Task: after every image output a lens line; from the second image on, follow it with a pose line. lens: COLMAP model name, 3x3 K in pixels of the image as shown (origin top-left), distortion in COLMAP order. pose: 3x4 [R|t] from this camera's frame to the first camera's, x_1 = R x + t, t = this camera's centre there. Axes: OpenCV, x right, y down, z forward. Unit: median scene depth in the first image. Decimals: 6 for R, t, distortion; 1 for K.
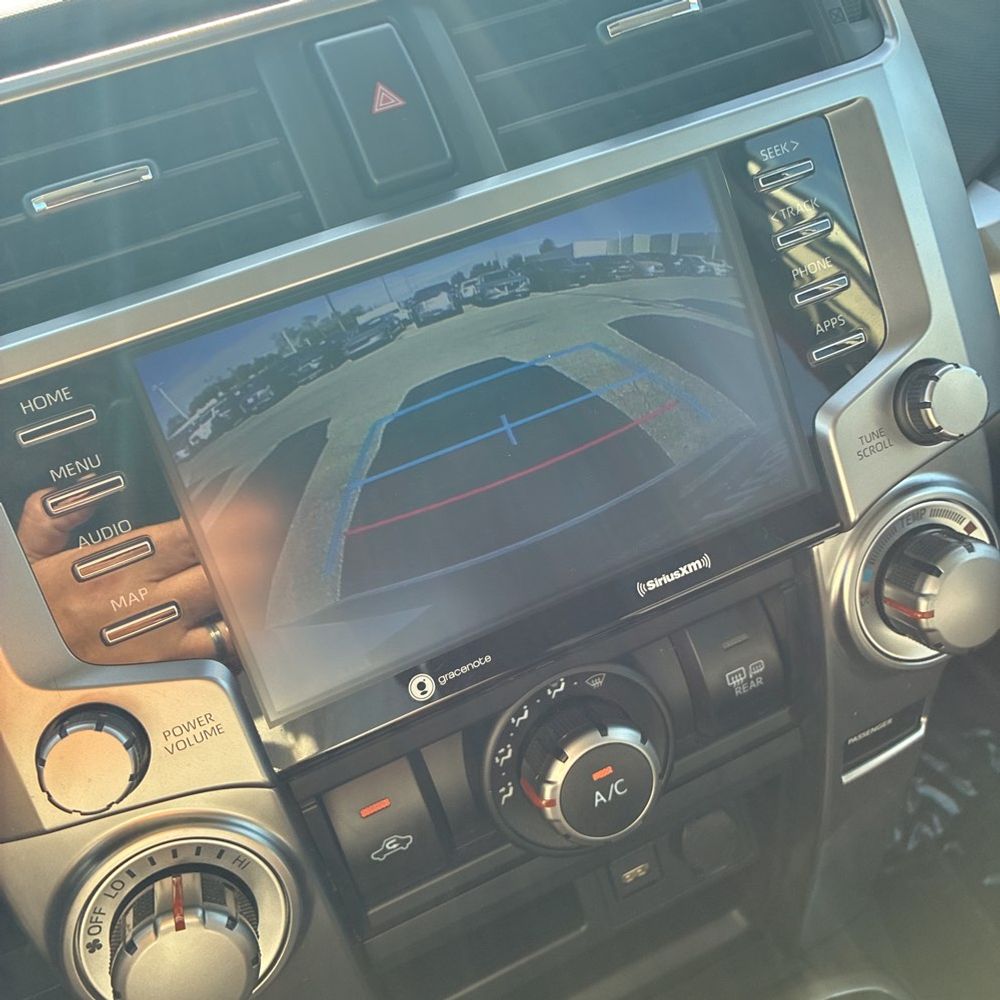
lens RADIAL K [[997.5, 0, 497.1], [0, 997.5, 503.5], [0, 0, 1]] dist [0.010932, 0.019886]
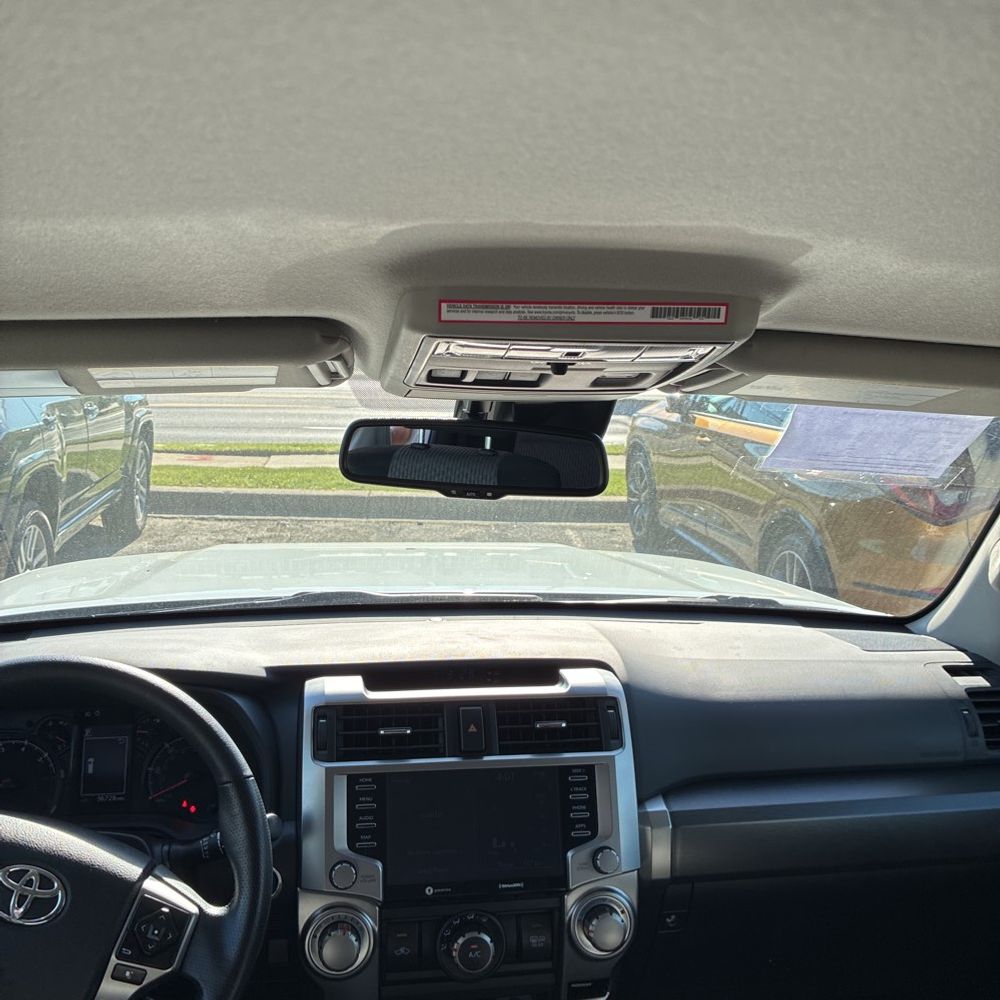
lens RADIAL K [[997.5, 0, 497.1], [0, 997.5, 503.5], [0, 0, 1]] dist [0.010932, 0.019886]
pose [[0.945635, 0.268558, -0.183442, 0.393850], [-0.317181, 0.886237, -0.337610, 0.081060], [0.071905, 0.377440, 0.923238, -2.516684]]
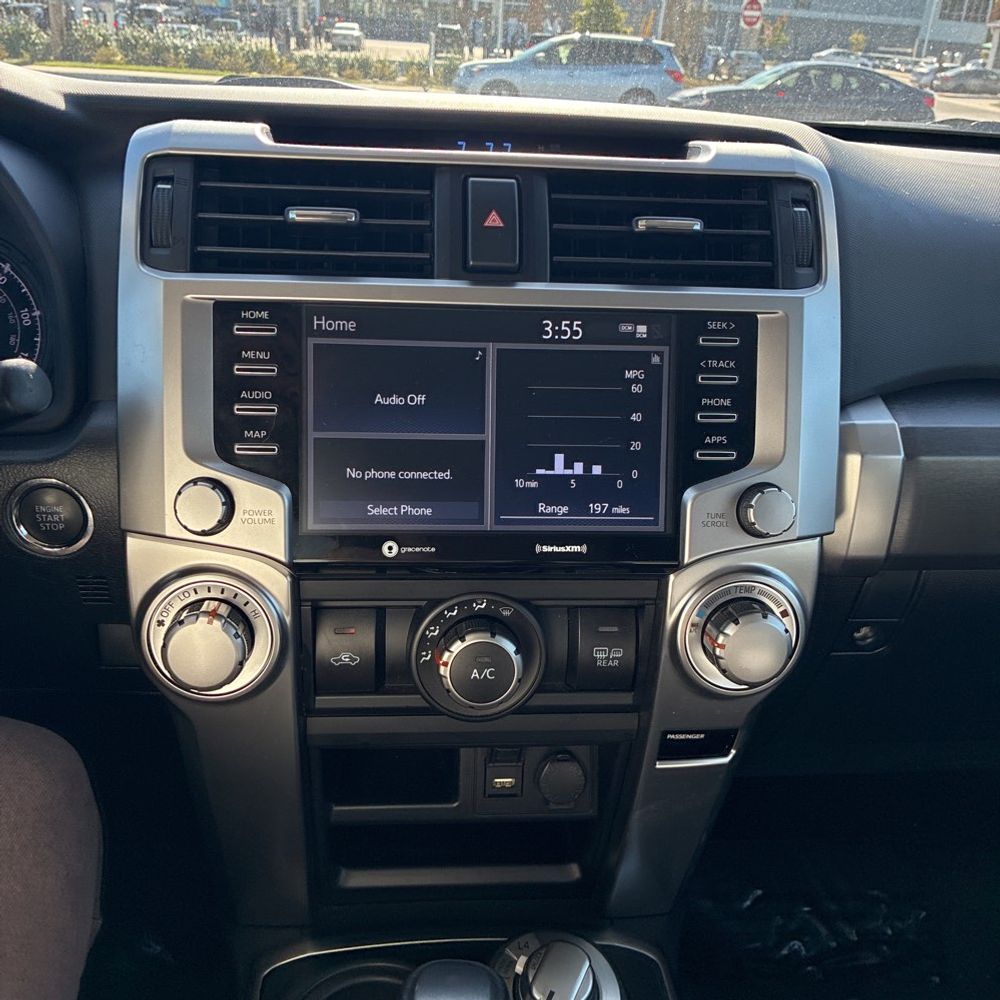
lens RADIAL K [[995.6, 0, 500.6], [0, 995.6, 531.0], [0, 0, 1]] dist [0.115201, -0.242016]
pose [[0.920799, 0.358766, -0.153025, 0.314478], [-0.368028, 0.929108, -0.036251, 0.136080], [0.129171, 0.089698, 0.987557, -0.587425]]
